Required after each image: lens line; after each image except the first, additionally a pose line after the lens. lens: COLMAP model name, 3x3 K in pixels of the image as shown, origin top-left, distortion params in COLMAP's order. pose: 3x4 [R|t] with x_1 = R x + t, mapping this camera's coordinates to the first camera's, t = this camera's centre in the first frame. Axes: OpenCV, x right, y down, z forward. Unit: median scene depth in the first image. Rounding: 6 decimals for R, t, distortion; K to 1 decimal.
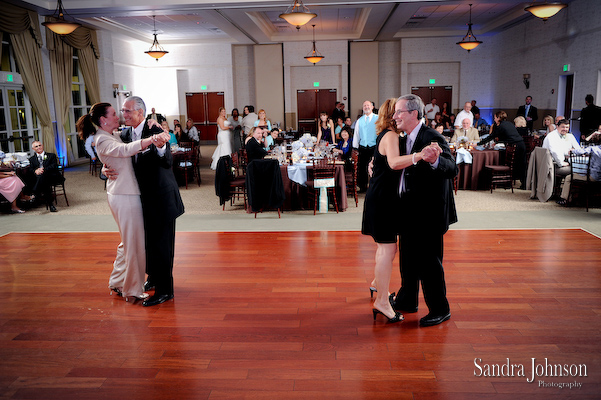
lens RADIAL K [[517.2, 0, 300.5], [0, 517.2, 200.0], [0, 0, 1]] dist [-0.010766, -0.004018]
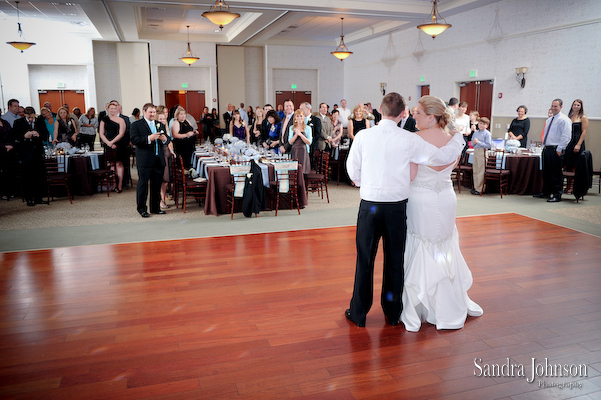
lens RADIAL K [[486.7, 0, 300.5], [0, 486.7, 200.0], [0, 0, 1]] dist [-0.003670, -0.009451]
pose [[0.936446, -0.046208, 0.347756, -0.113945], [0.043971, 0.998930, 0.014325, -0.004937], [-0.348046, 0.001877, 0.937476, 0.037494]]
